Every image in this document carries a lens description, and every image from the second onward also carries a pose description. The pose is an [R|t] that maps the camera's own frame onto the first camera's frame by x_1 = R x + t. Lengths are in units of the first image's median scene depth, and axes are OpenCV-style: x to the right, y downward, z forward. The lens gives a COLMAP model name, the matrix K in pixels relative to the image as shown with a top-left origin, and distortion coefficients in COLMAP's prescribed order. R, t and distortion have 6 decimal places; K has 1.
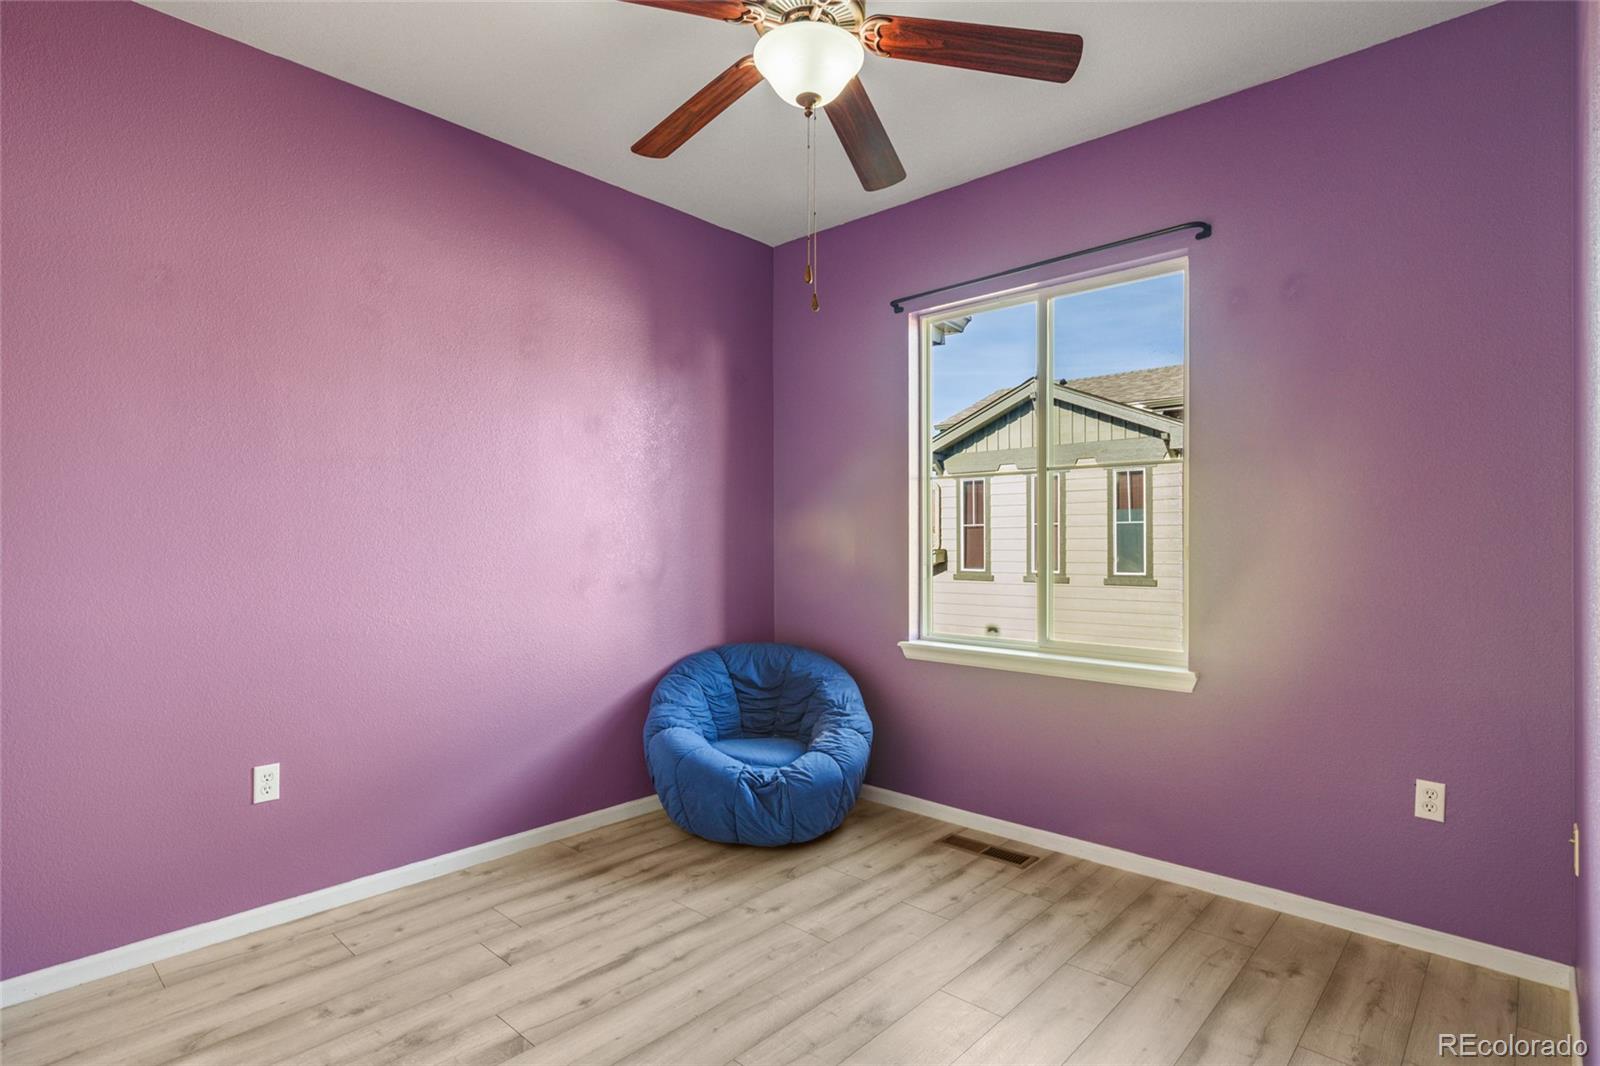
lens RADIAL K [[806.9, 0, 799.7], [0, 806.9, 542.8], [0, 0, 1]] dist [-0.003514, -0.000620]
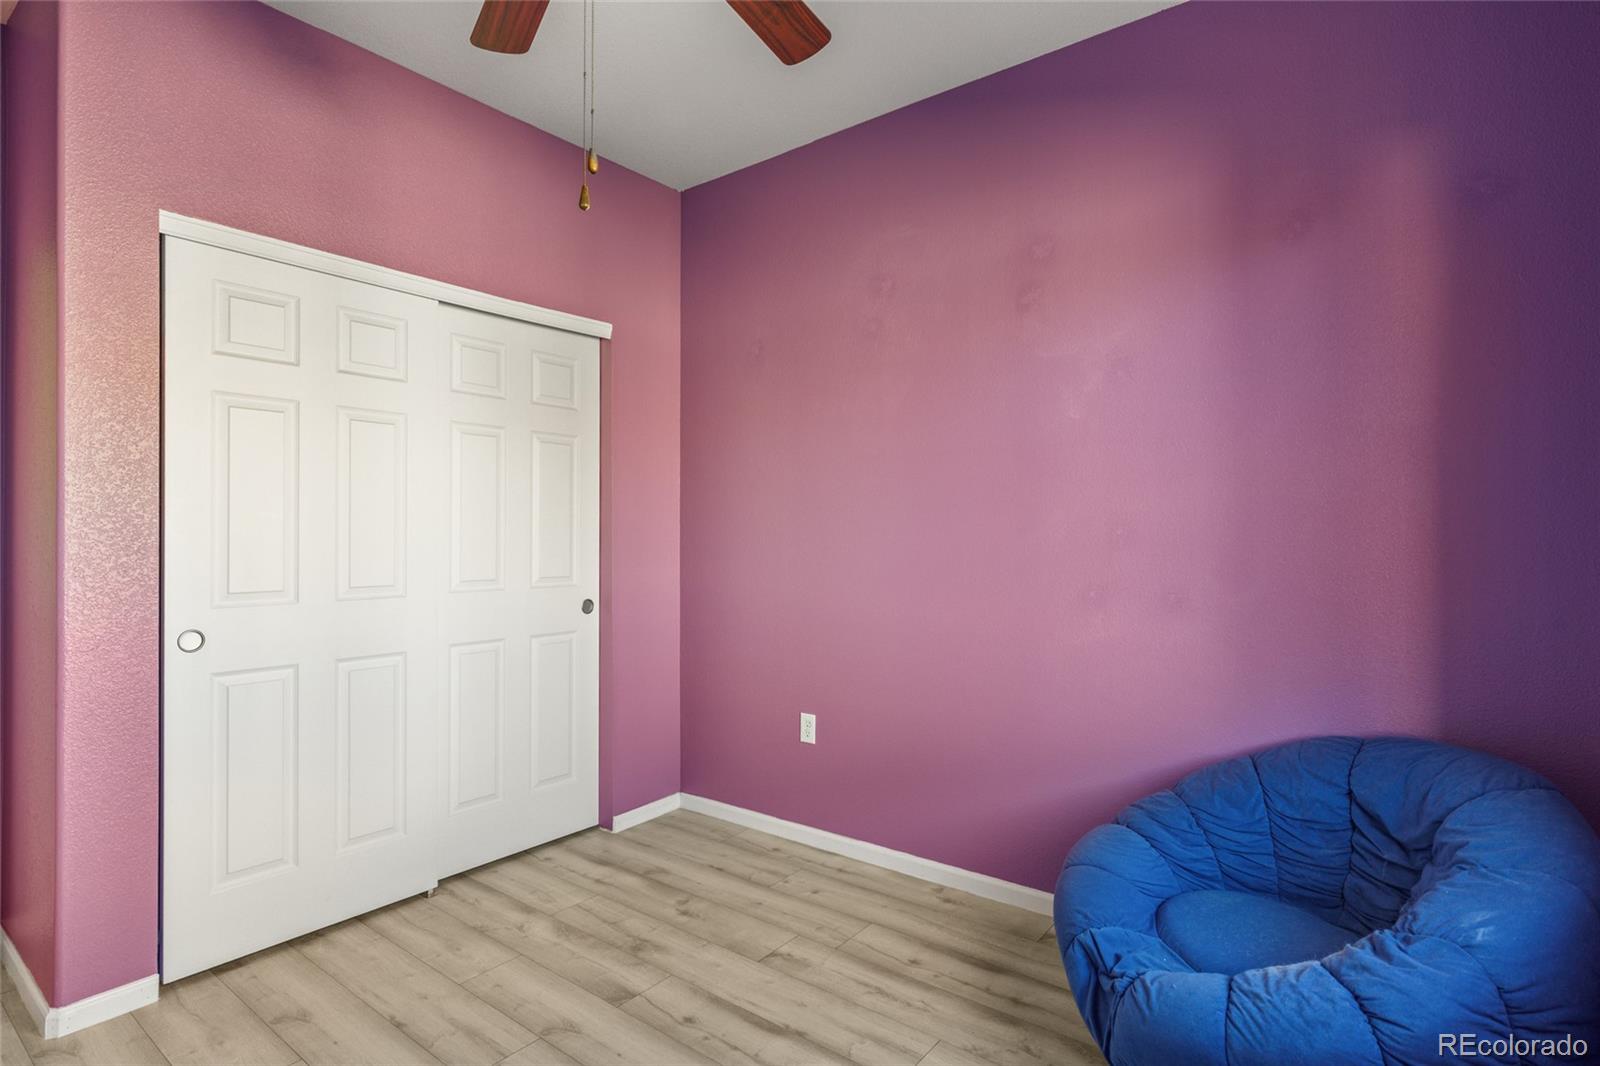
lens RADIAL K [[806.9, 0, 802.7], [0, 806.9, 530.4], [0, 0, 1]] dist [-0.003514, -0.000620]
pose [[0.086683, -0.004926, -0.996224, 0.592029], [-0.001474, 0.999986, -0.005073, -0.001188], [0.996235, 0.001908, 0.086674, 0.898398]]
